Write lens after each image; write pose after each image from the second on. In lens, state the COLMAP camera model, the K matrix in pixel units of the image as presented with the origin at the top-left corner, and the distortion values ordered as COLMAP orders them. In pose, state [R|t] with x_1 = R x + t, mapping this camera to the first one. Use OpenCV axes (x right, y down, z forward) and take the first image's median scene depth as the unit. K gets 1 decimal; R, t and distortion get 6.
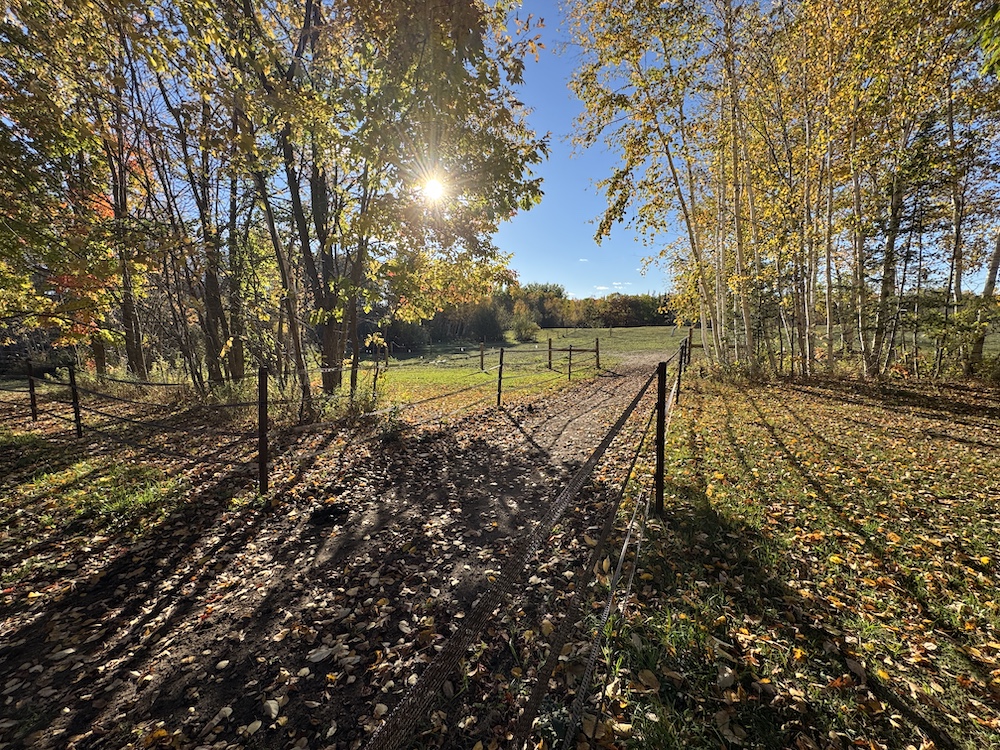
lens RADIAL K [[400.1, 0, 497.9], [0, 400.1, 368.6], [0, 0, 1]] dist [0.008549, -0.000021]
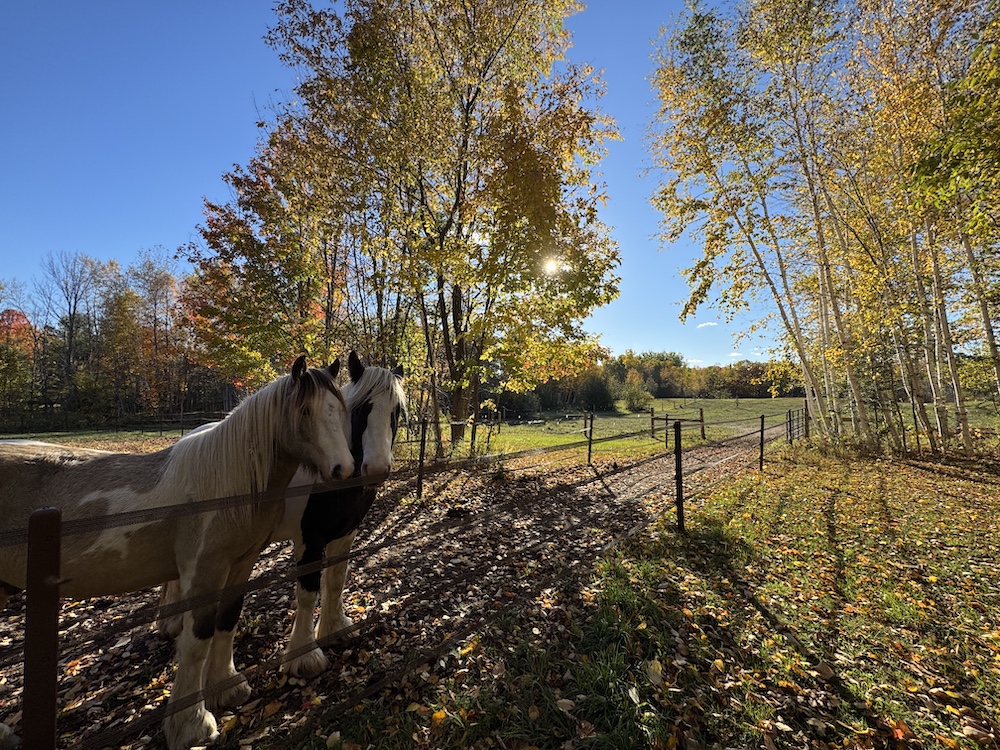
lens RADIAL K [[397.0, 0, 500.5], [0, 397.0, 375.9], [0, 0, 1]] dist [-0.001151, -0.000093]
pose [[0.963553, -0.002230, -0.267510, 0.067845], [-0.038561, 0.988365, -0.147134, 0.022997], [0.264725, 0.152086, 0.952255, -0.221251]]
